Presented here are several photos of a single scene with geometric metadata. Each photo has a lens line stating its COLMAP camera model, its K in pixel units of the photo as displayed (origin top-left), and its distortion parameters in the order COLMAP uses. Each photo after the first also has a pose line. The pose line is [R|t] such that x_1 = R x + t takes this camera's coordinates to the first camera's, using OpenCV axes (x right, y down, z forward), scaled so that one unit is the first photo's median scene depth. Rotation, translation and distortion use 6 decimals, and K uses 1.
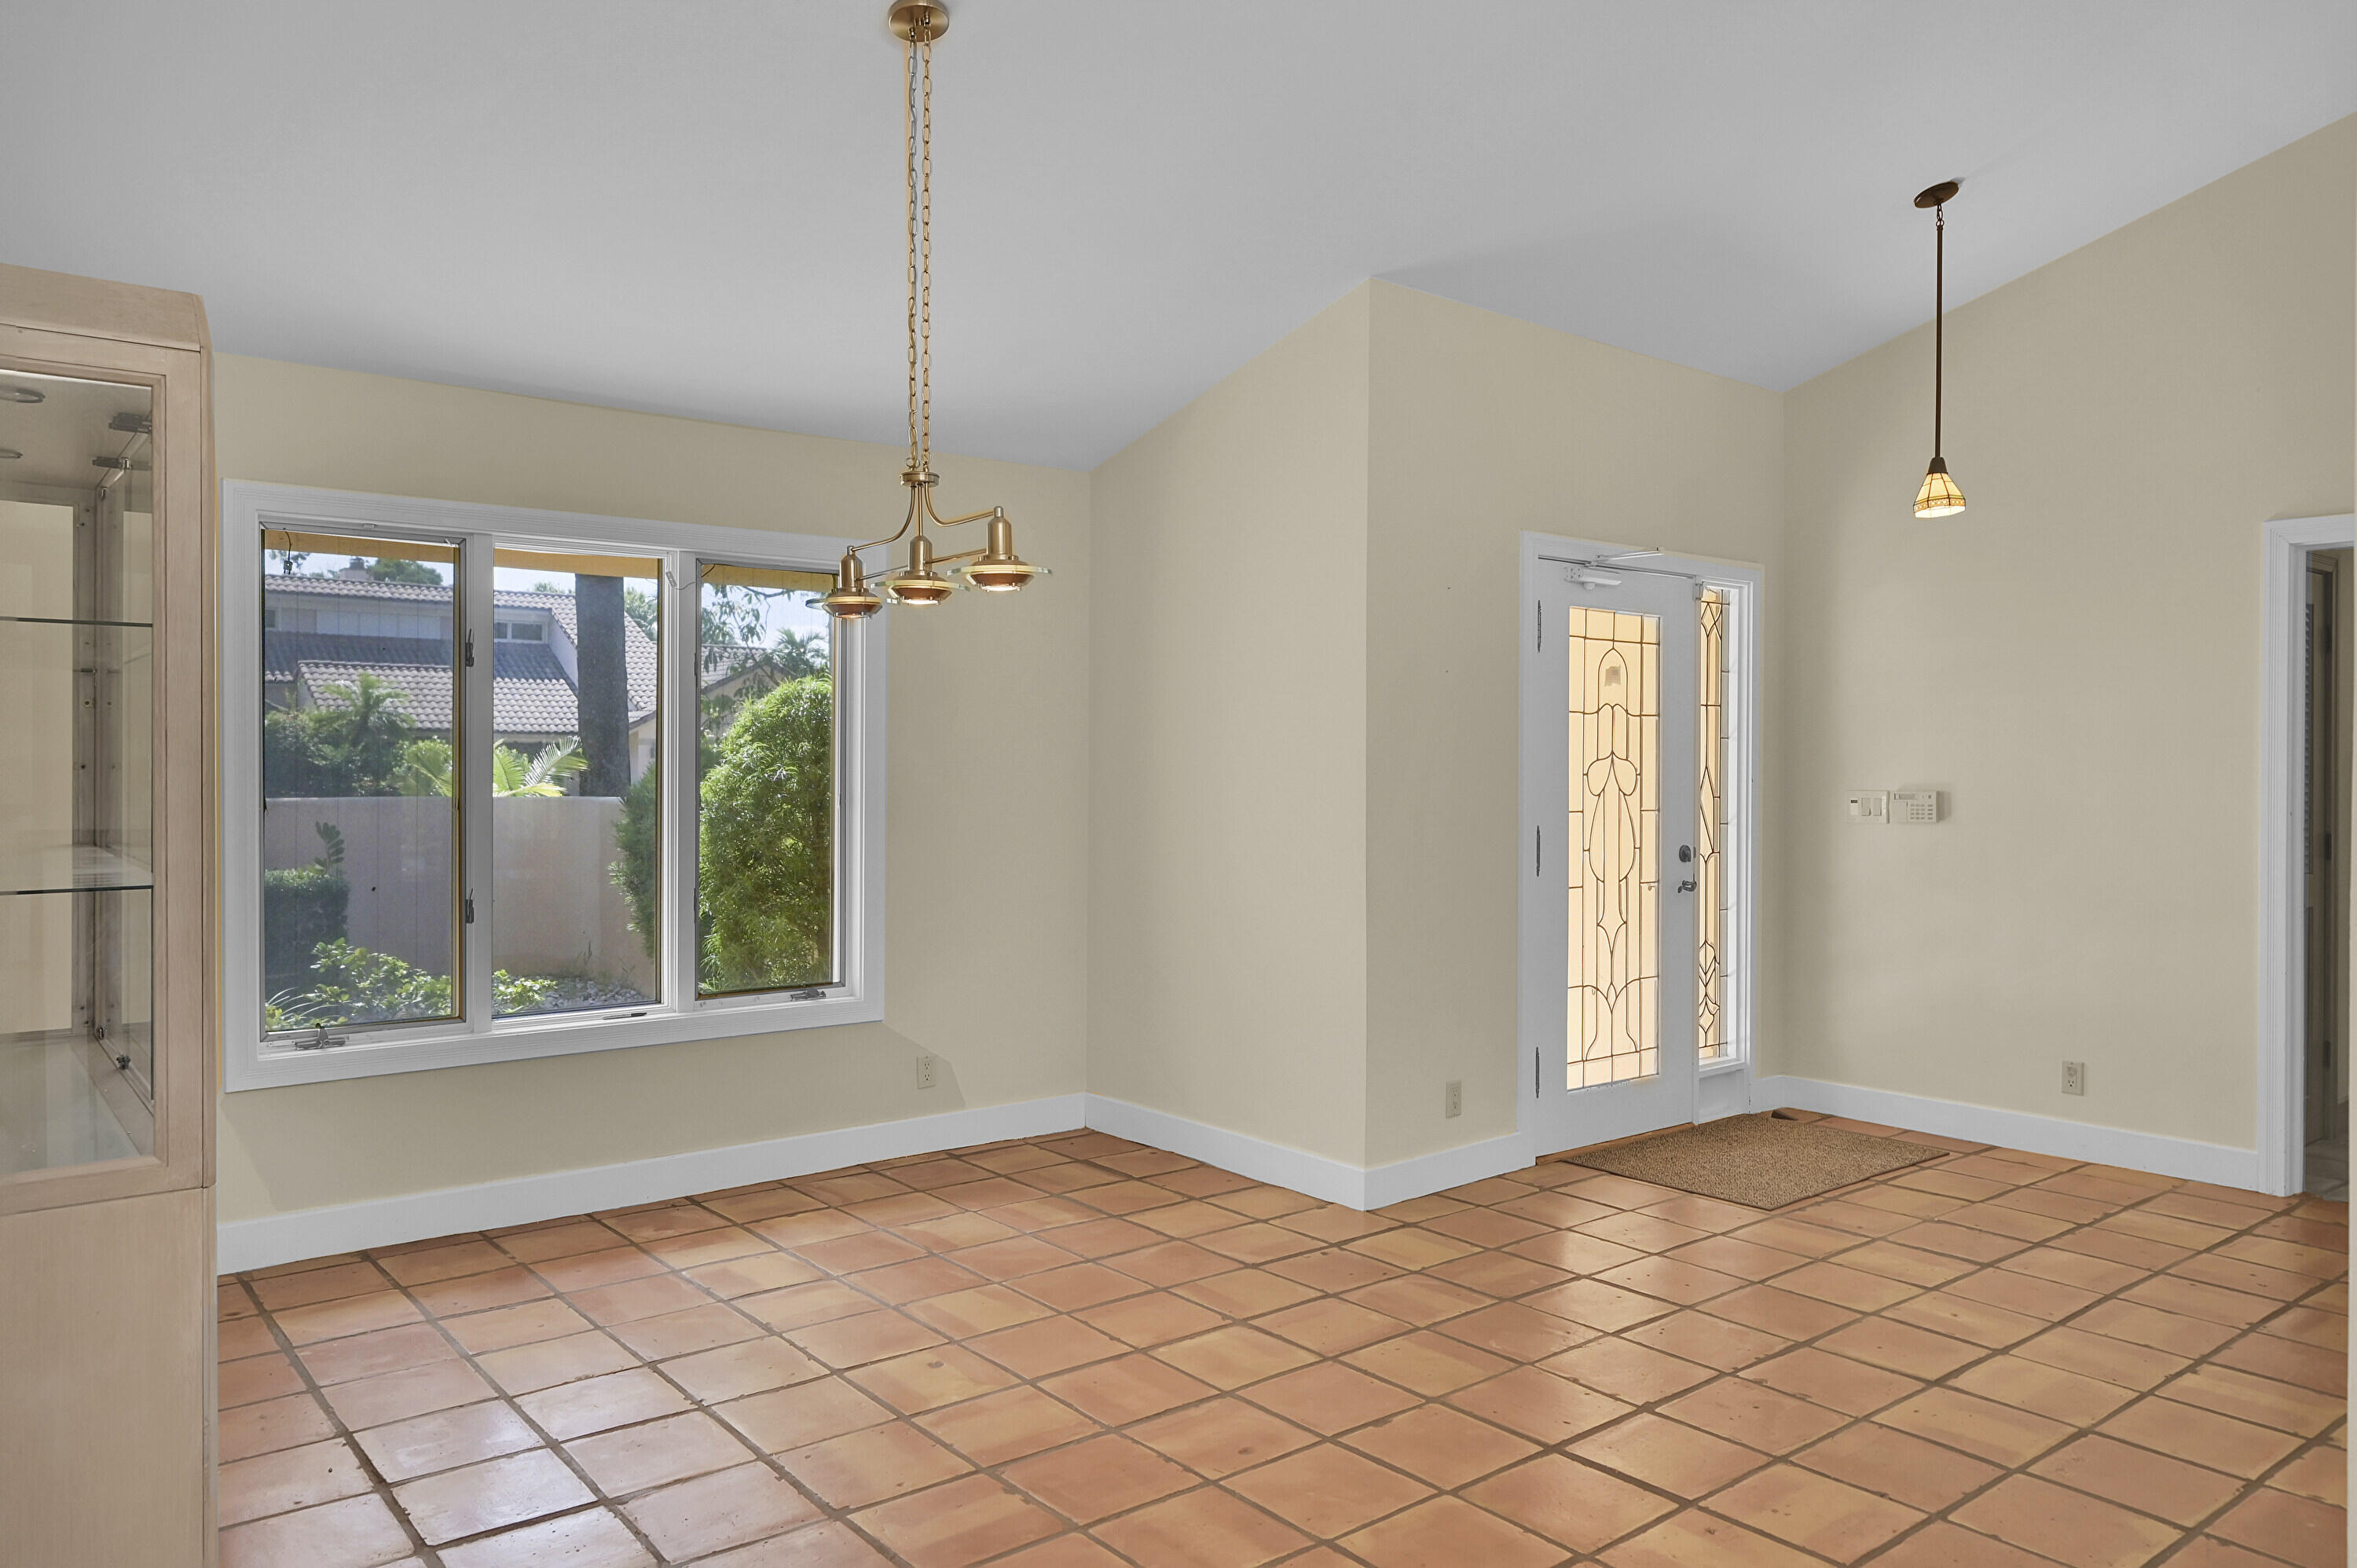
lens RADIAL K [[1725.2, 0, 1184.6], [0, 1725.2, 777.0], [0, 0, 1]] dist [0.006358, -0.001733]
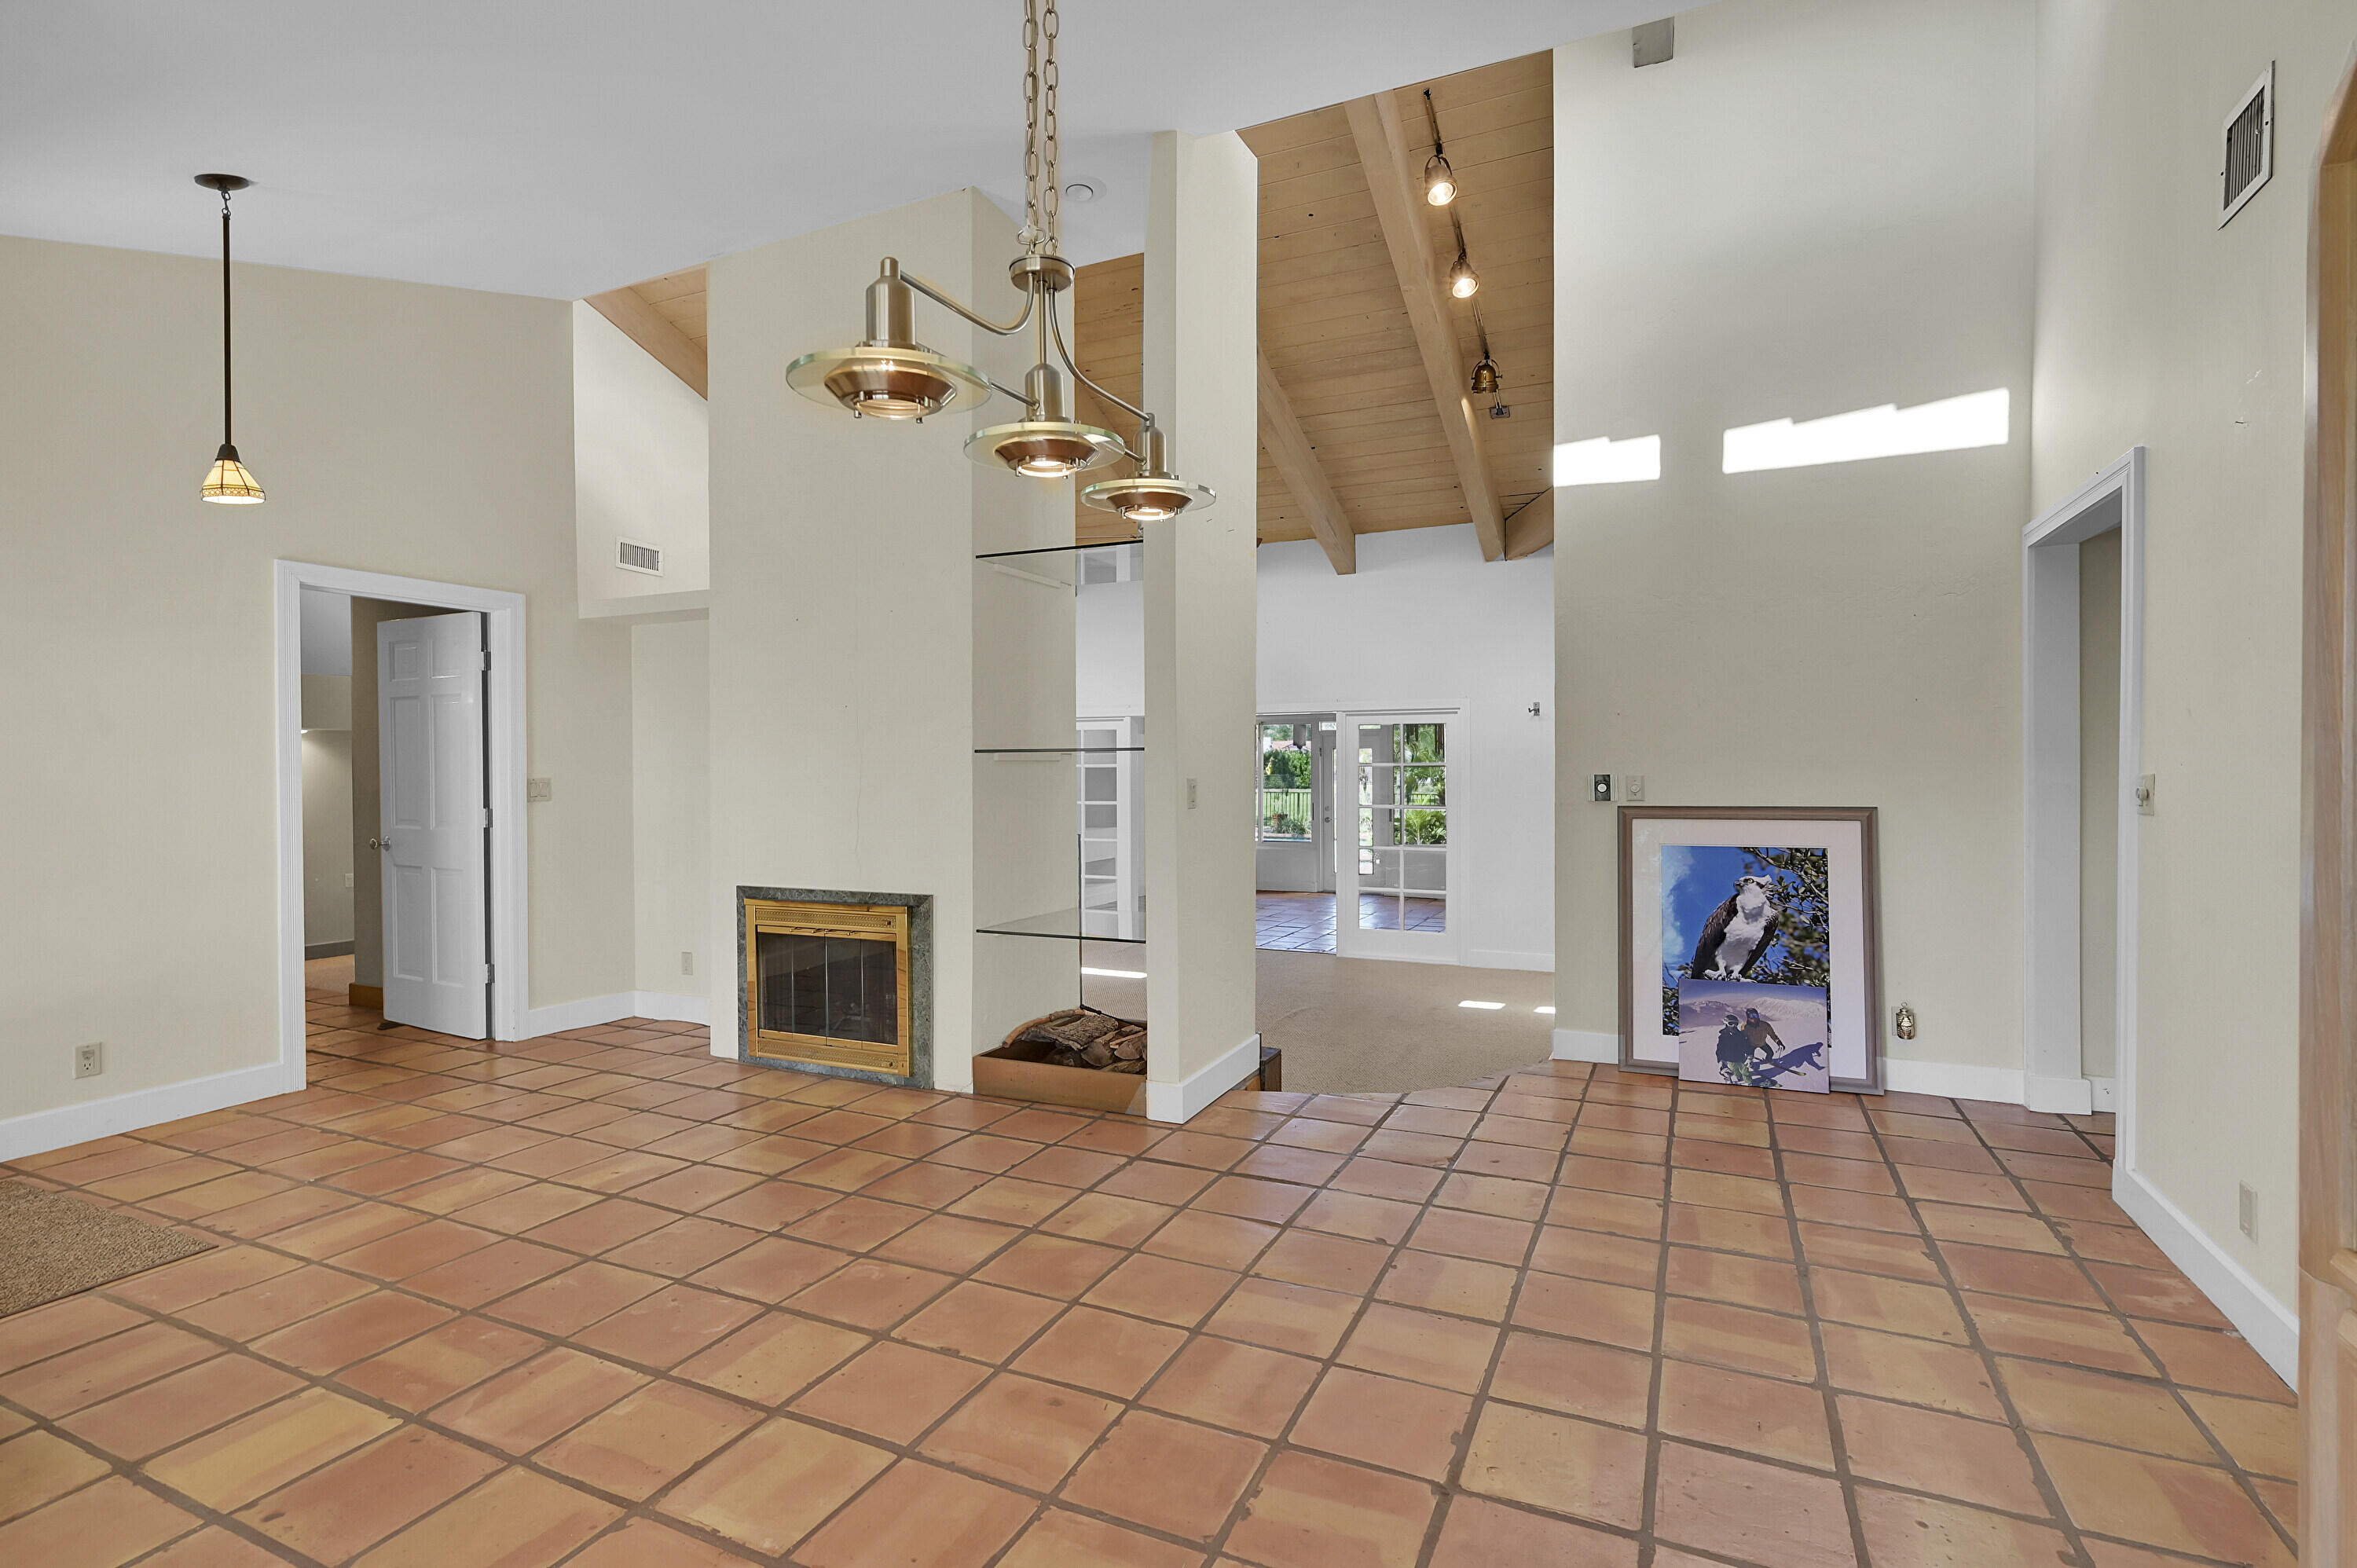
lens RADIAL K [[1067.0, 0, 1172.1], [0, 1067.0, 781.1], [0, 0, 1]] dist [-0.002291, -0.000045]
pose [[-0.435683, -0.014298, 0.899987, -0.426036], [0.012284, 0.999686, 0.021829, 0.005281], [-0.900016, 0.020566, -0.435371, 0.914910]]
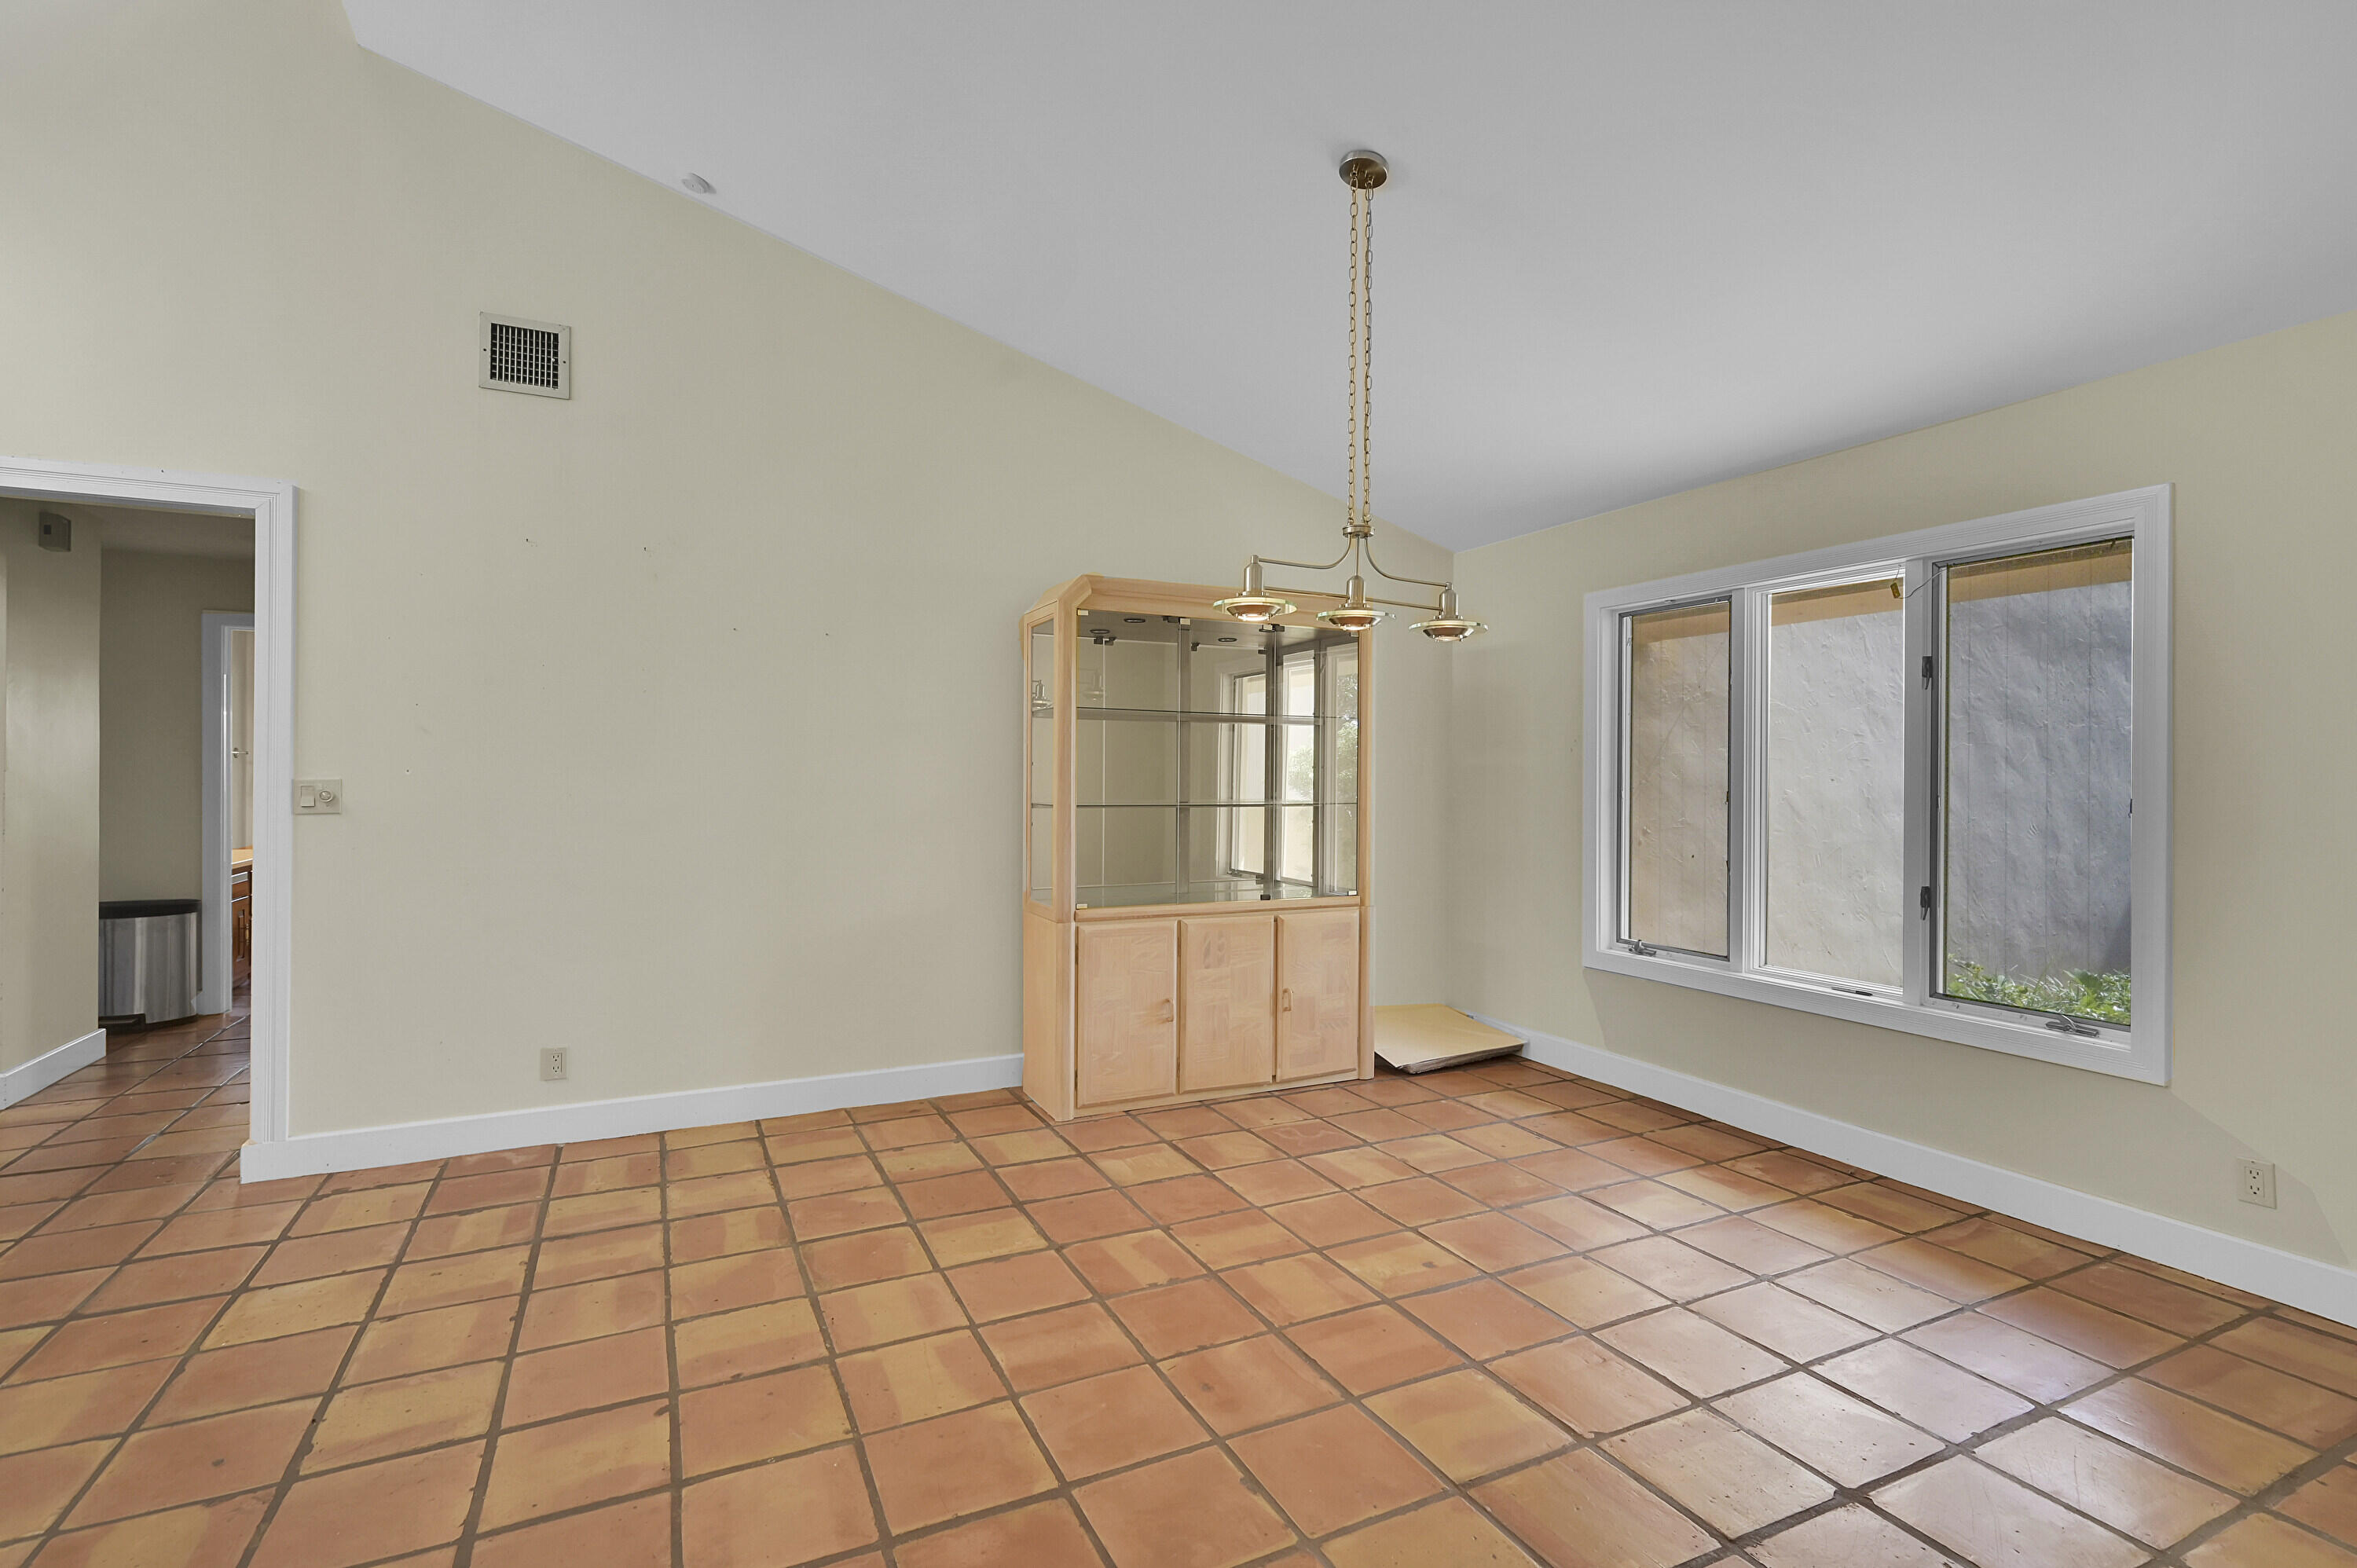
lens RADIAL K [[1068.5, 0, 1185.4], [0, 1068.5, 779.1], [0, 0, 1]] dist [0.002405, 0.000370]
pose [[-0.237849, -0.000597, -0.971302, 0.518484], [-0.018172, 0.999828, 0.003835, 0.008090], [0.971132, 0.018563, -0.237819, 0.863518]]
